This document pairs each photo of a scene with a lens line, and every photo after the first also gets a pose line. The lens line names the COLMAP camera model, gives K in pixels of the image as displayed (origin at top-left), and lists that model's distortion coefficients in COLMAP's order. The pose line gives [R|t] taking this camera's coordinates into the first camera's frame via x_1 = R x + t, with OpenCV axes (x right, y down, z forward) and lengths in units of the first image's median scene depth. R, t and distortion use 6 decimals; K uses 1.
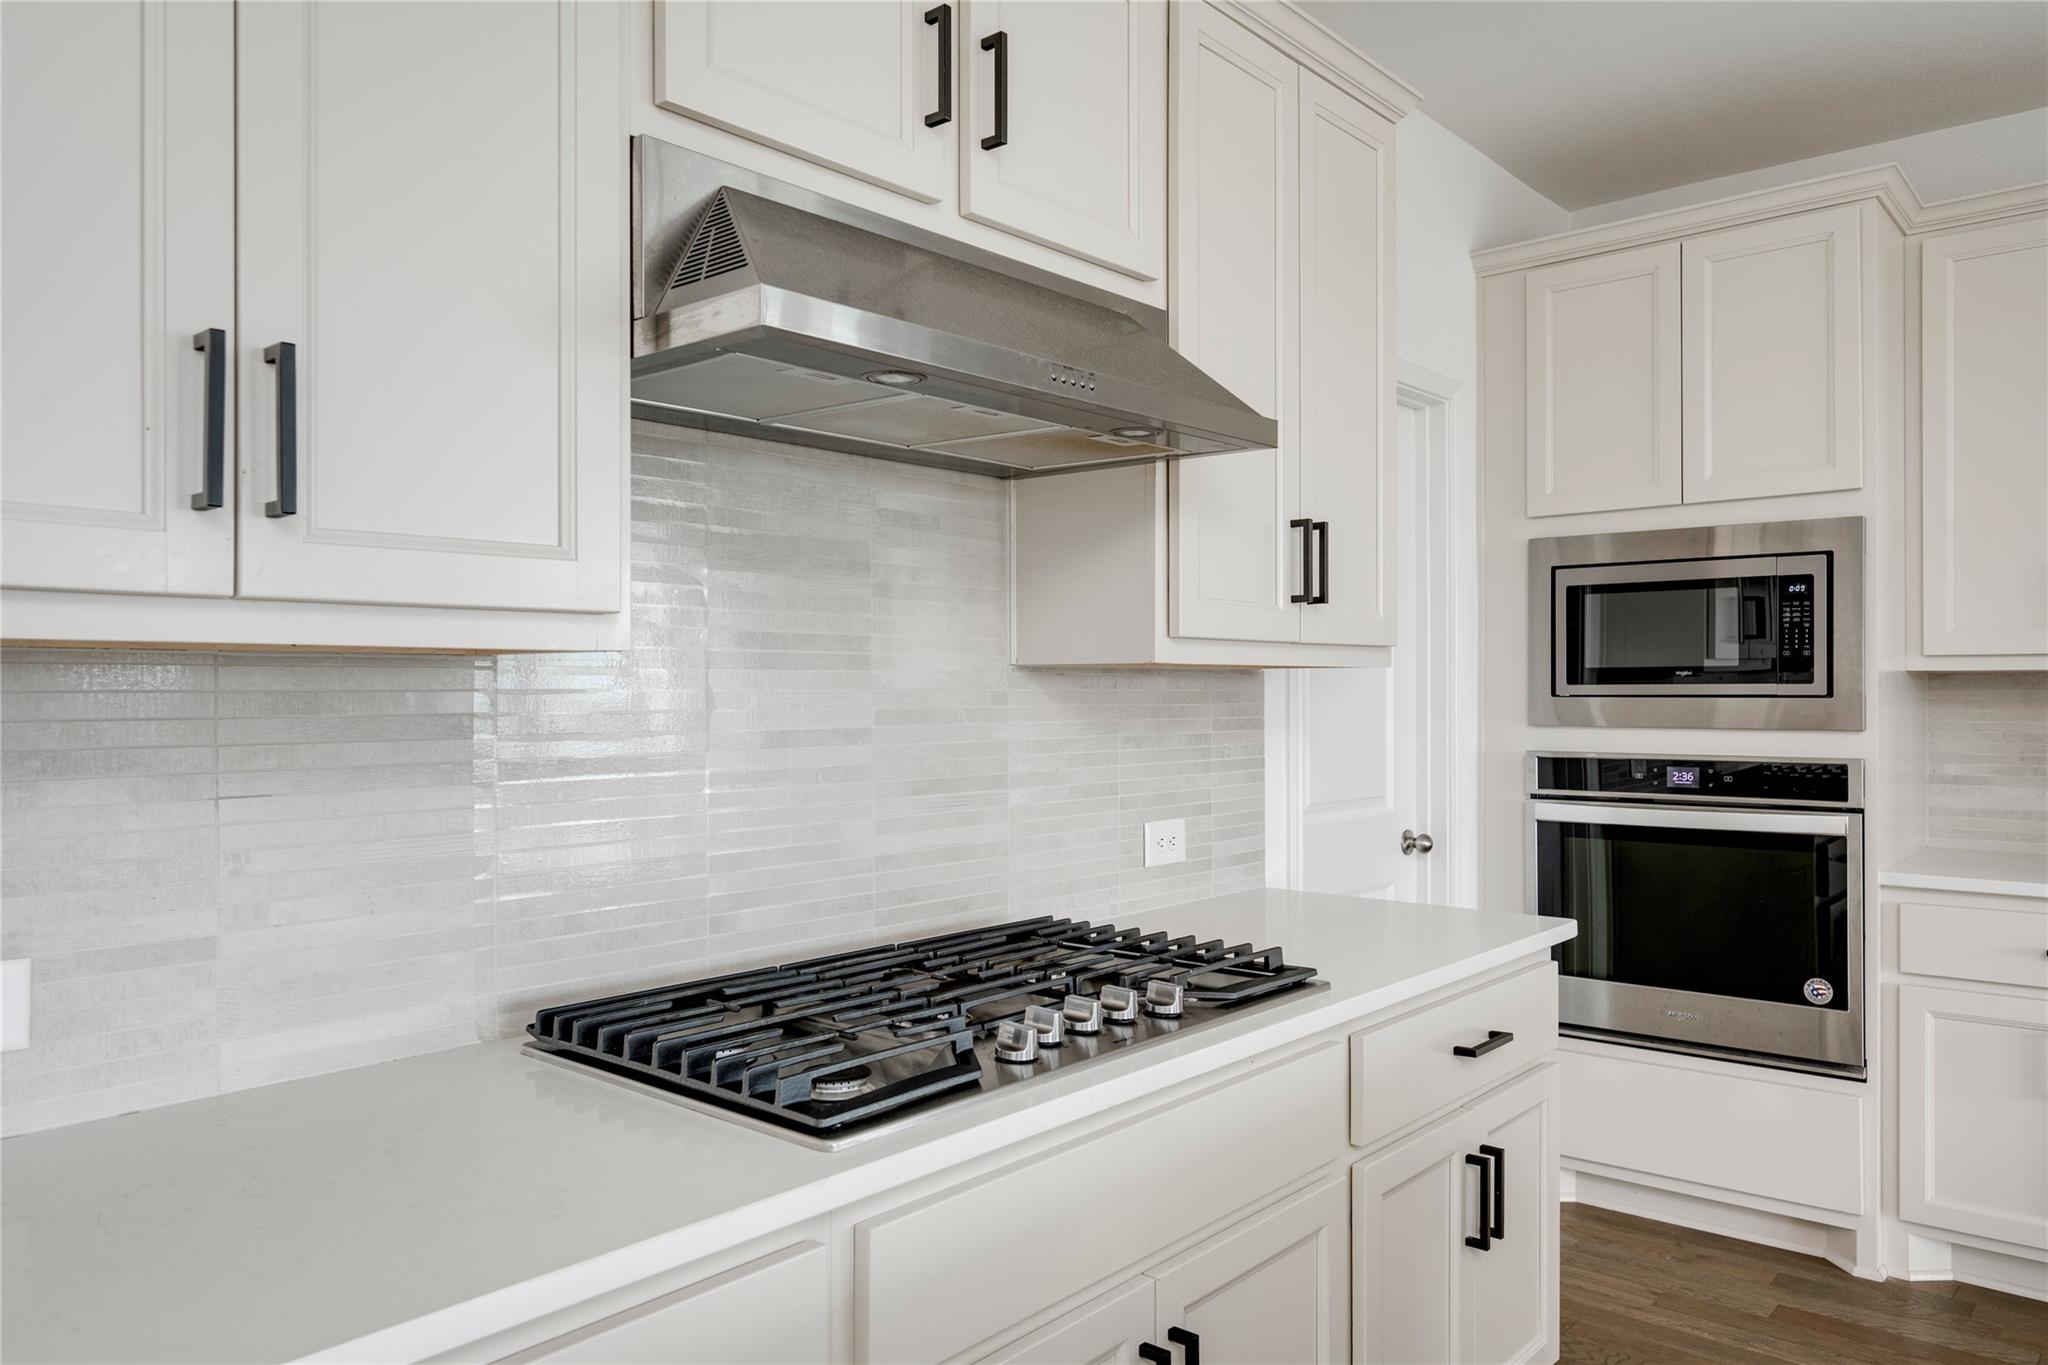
lens RADIAL K [[1413.5, 0, 1035.9], [0, 1413.5, 690.3], [0, 0, 1]] dist [-0.002830, -0.002152]
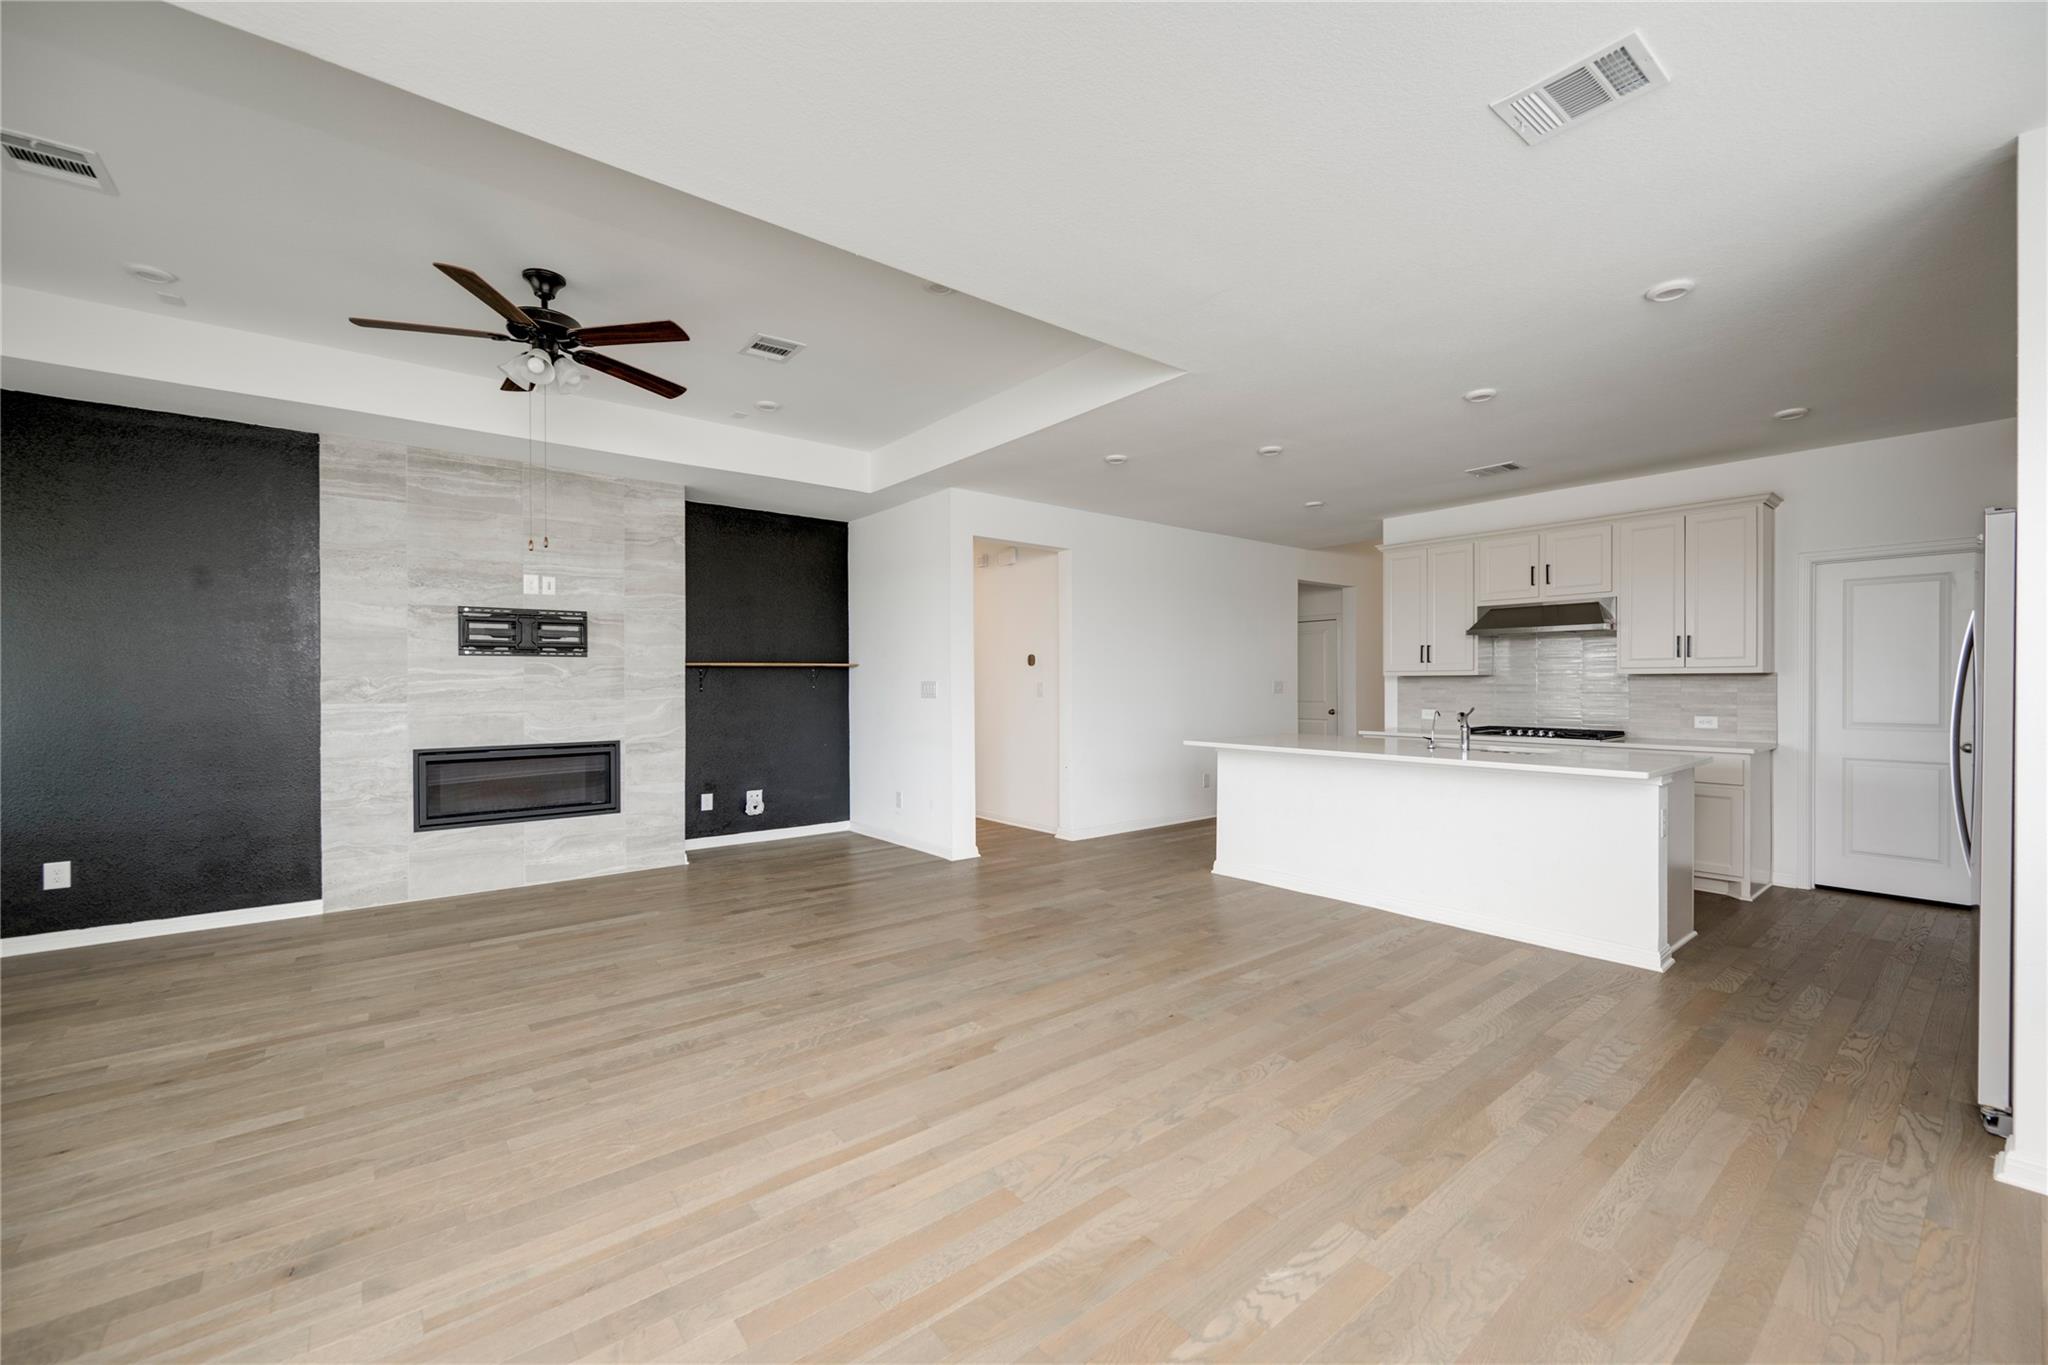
lens RADIAL K [[832.9, 0, 1030.3], [0, 832.9, 683.9], [0, 0, 1]] dist [0.001683, -0.000091]
pose [[-0.171274, 0.005244, -0.985209, 4.992026], [0.002774, 0.999984, 0.004840, -0.009665], [0.985219, -0.001904, -0.171286, -0.652382]]
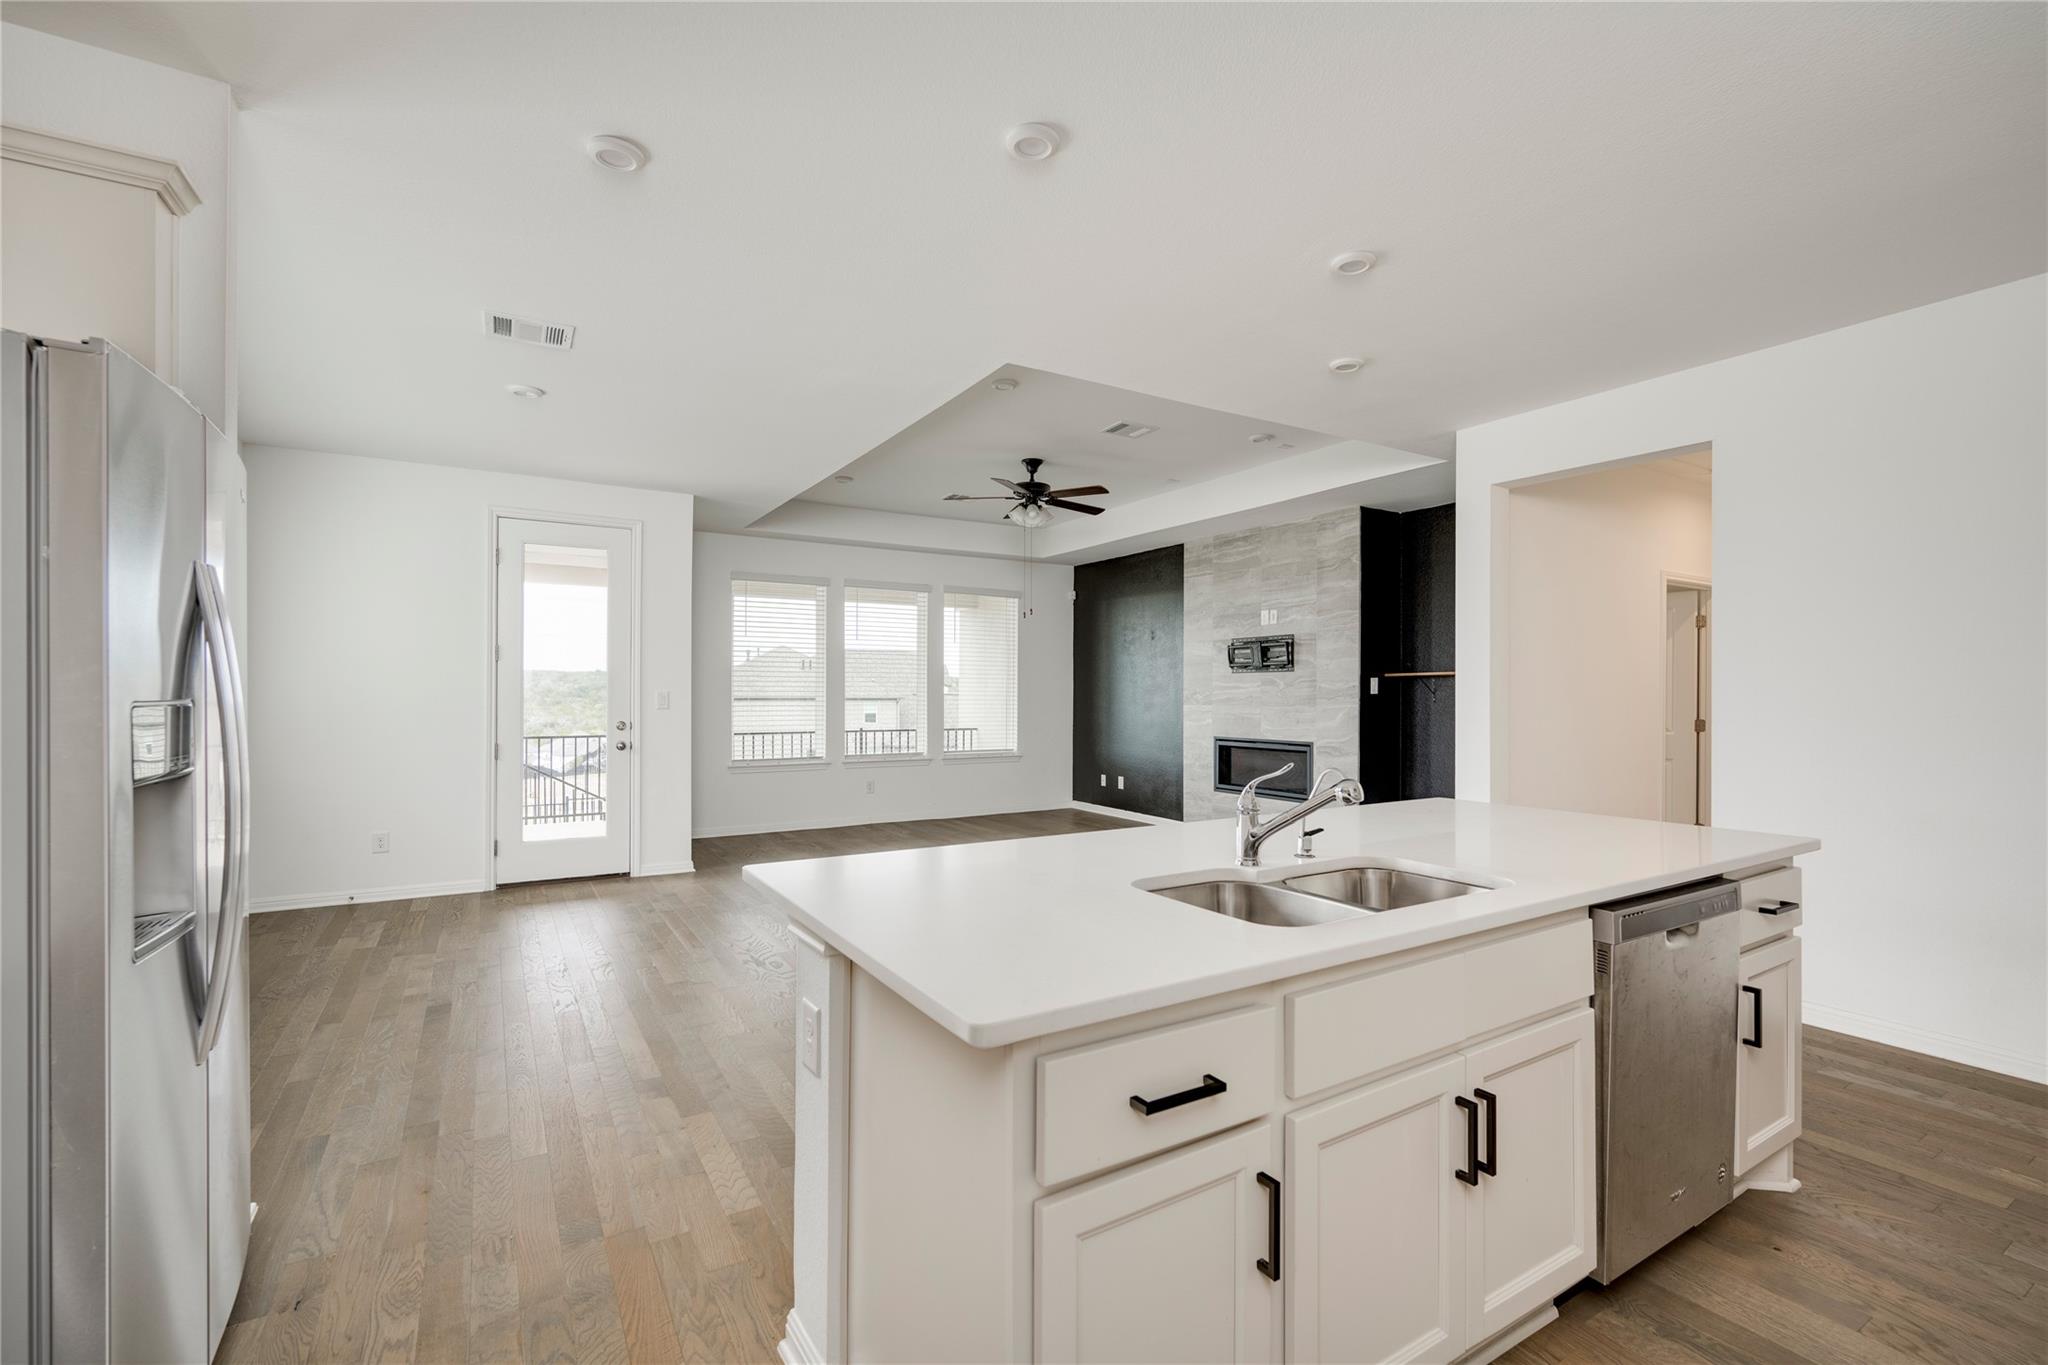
lens RADIAL K [[880.1, 0, 1028.0], [0, 880.1, 701.5], [0, 0, 1]] dist [-0.003351, 0.001410]
pose [[-0.952720, -0.004023, 0.303822, 1.030783], [-0.000909, 0.999946, 0.010391, -0.002031], [-0.303847, 0.009623, -0.952672, 2.156985]]
